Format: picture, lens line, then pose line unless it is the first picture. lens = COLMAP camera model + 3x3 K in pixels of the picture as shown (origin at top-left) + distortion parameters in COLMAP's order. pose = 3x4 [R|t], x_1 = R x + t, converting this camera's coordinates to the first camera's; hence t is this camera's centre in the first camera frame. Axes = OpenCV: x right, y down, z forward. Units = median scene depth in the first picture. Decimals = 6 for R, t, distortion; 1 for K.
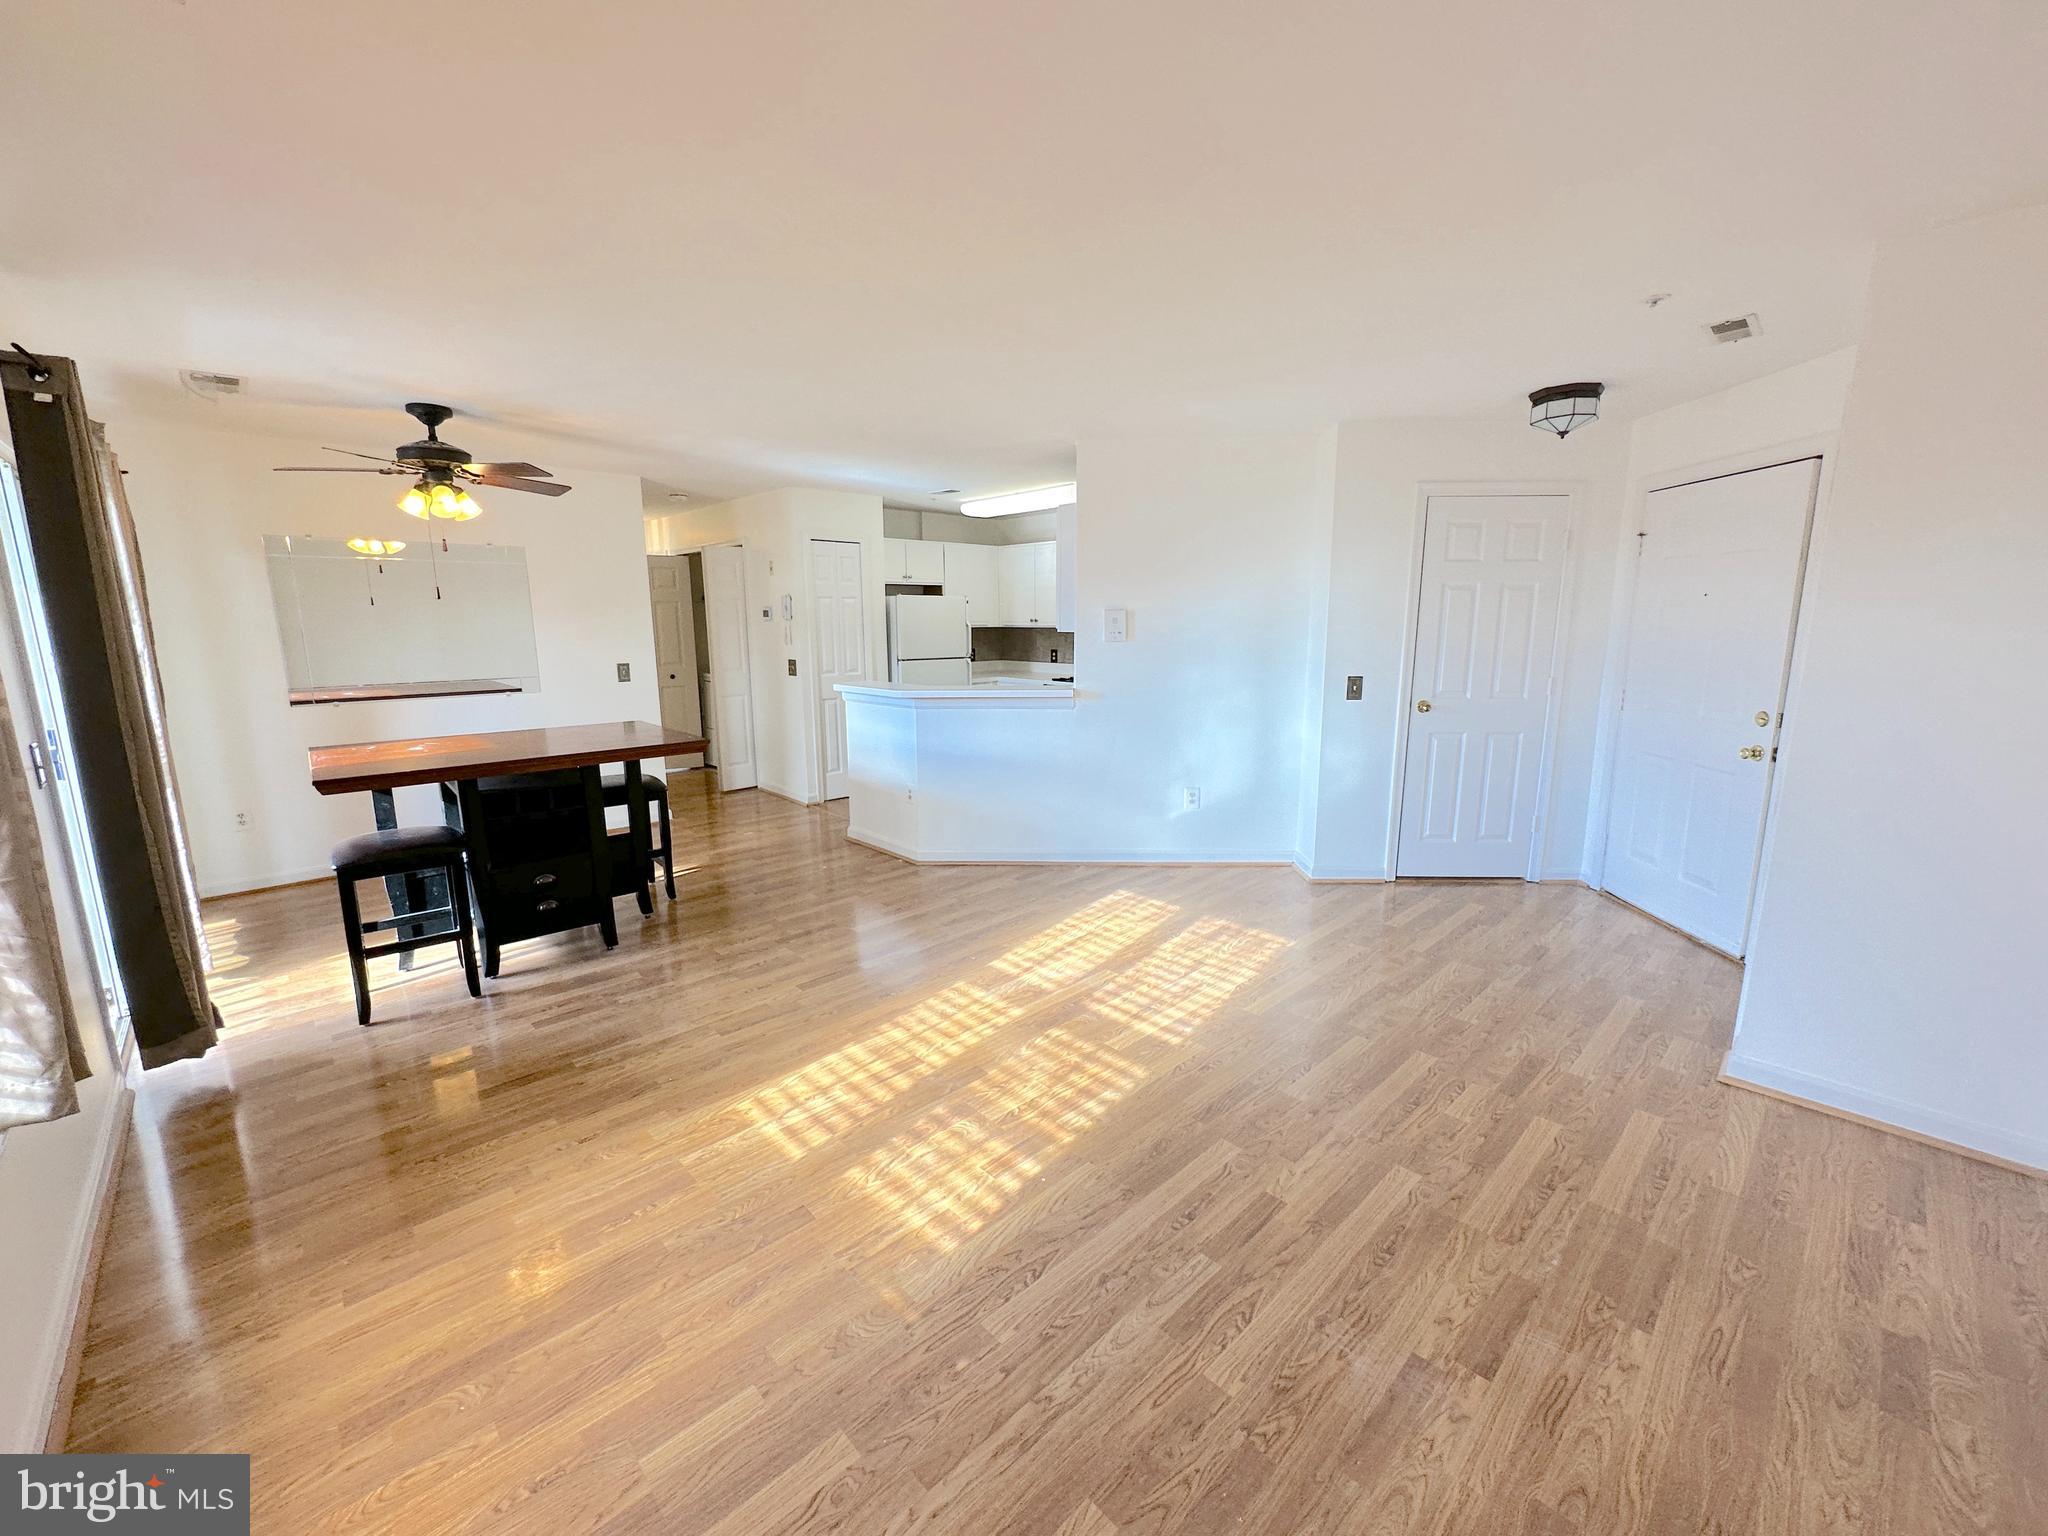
lens RADIAL K [[825.8, 0, 1028.5], [0, 825.8, 773.5], [0, 0, 1]] dist [-0.003035, -0.000336]
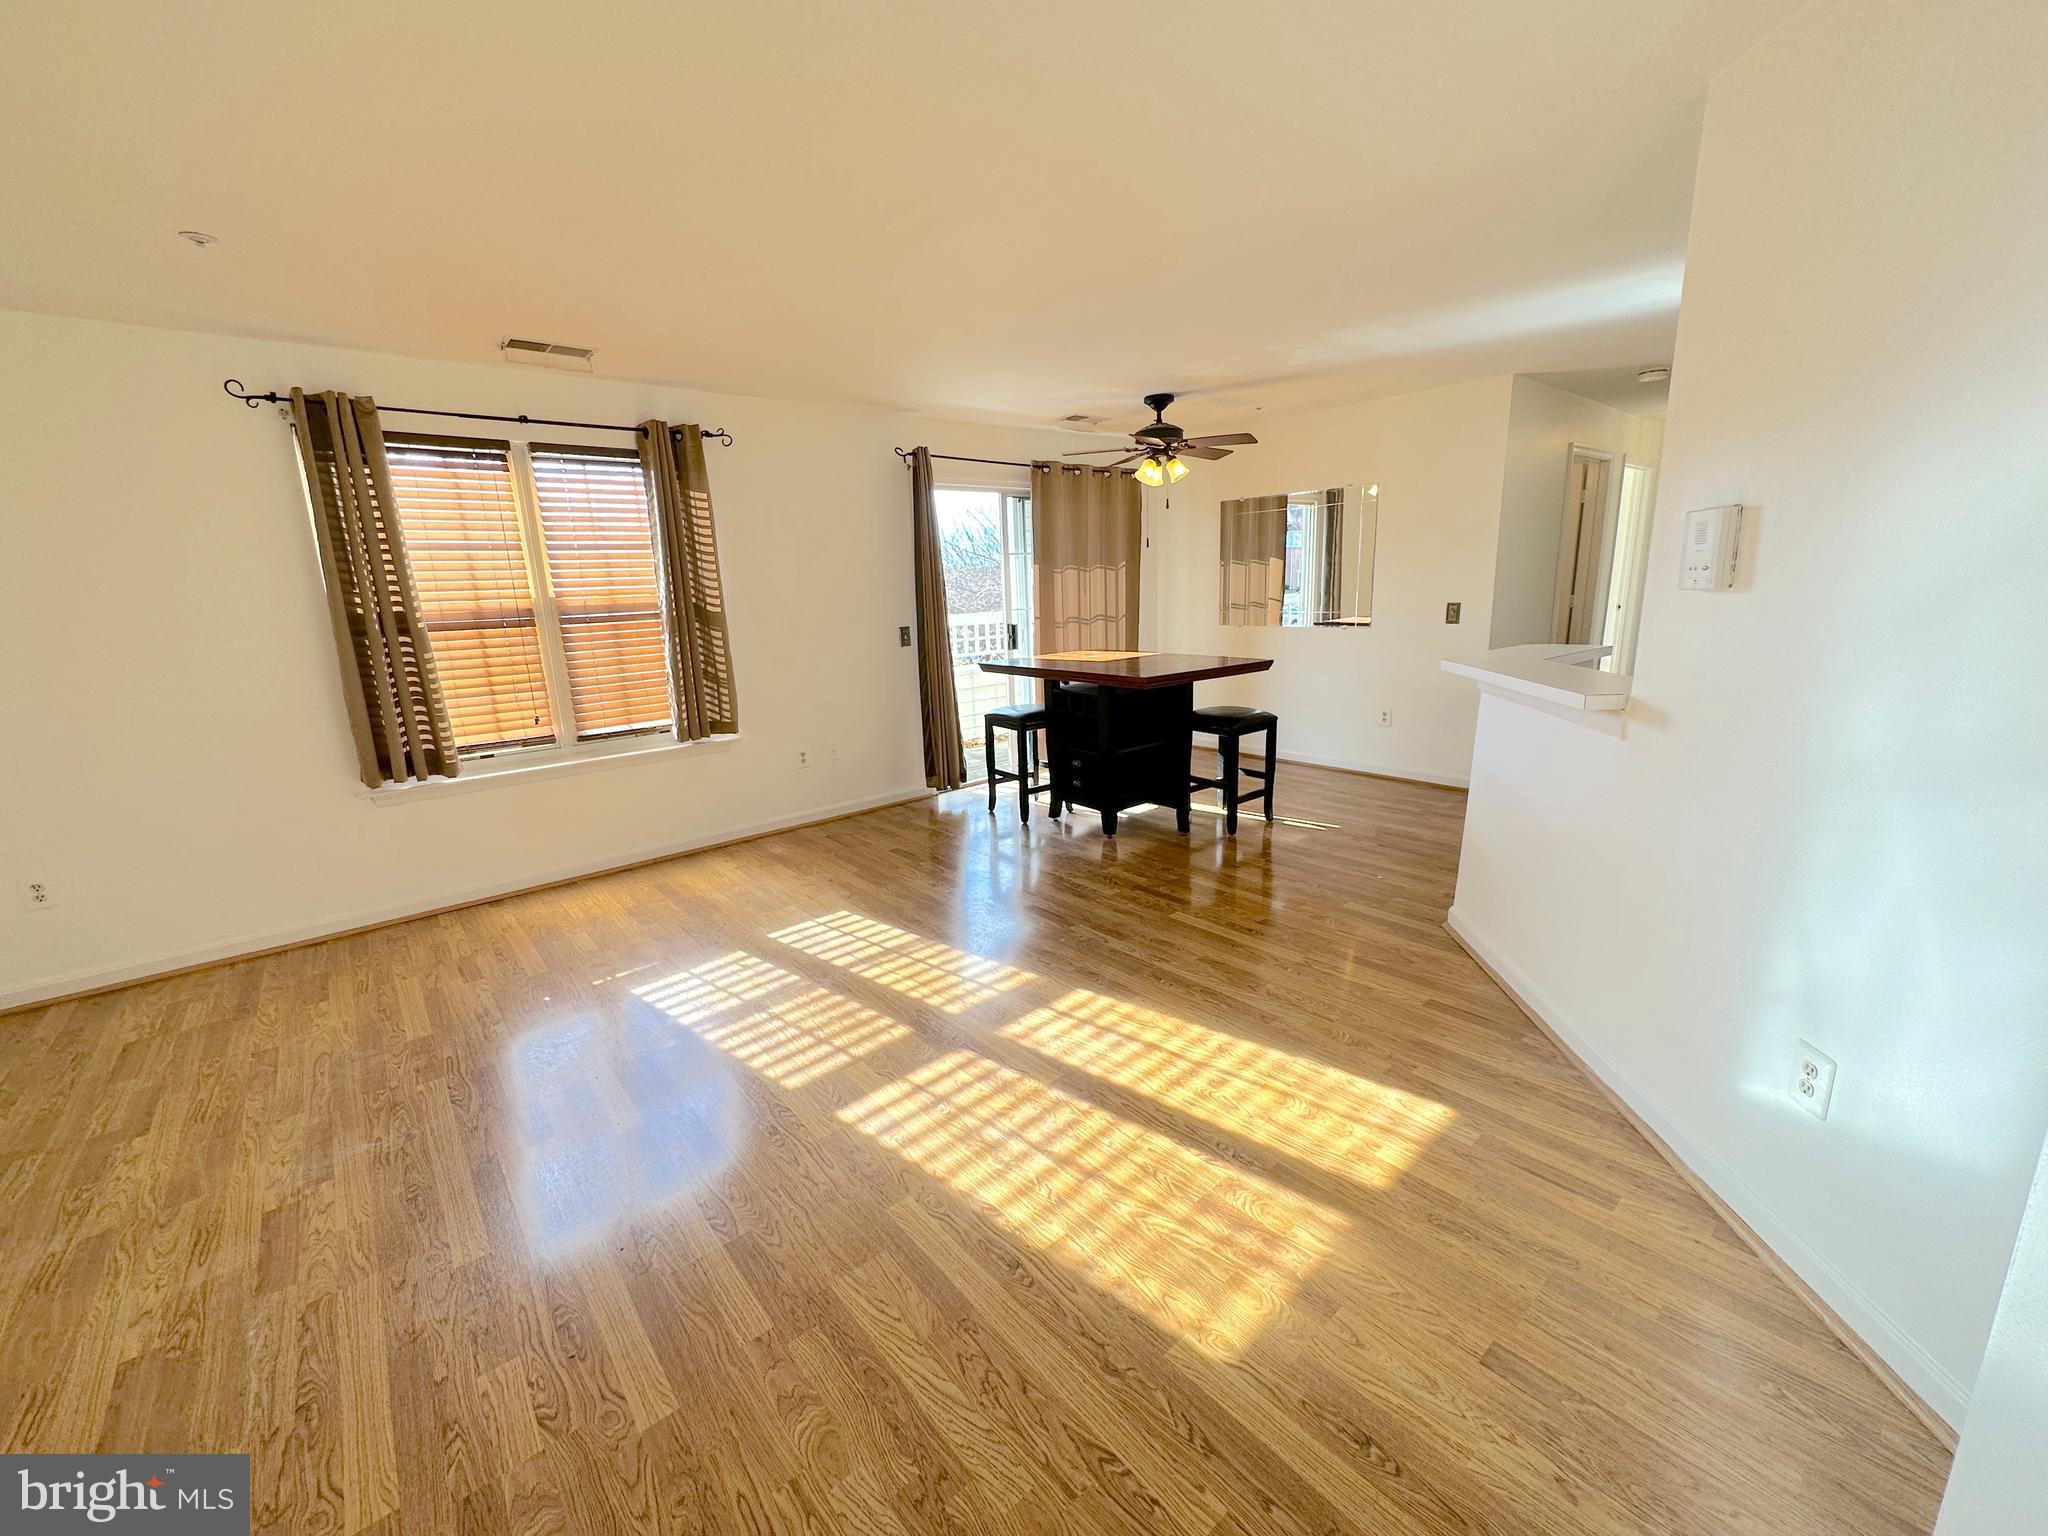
lens RADIAL K [[825.8, 0, 1018.1], [0, 825.8, 770.8], [0, 0, 1]] dist [-0.003035, -0.000336]
pose [[-0.066078, 0.231792, -0.970519, 0.723432], [-0.149866, 0.959306, 0.239318, -0.167001], [0.986496, 0.161261, -0.028651, 0.969129]]
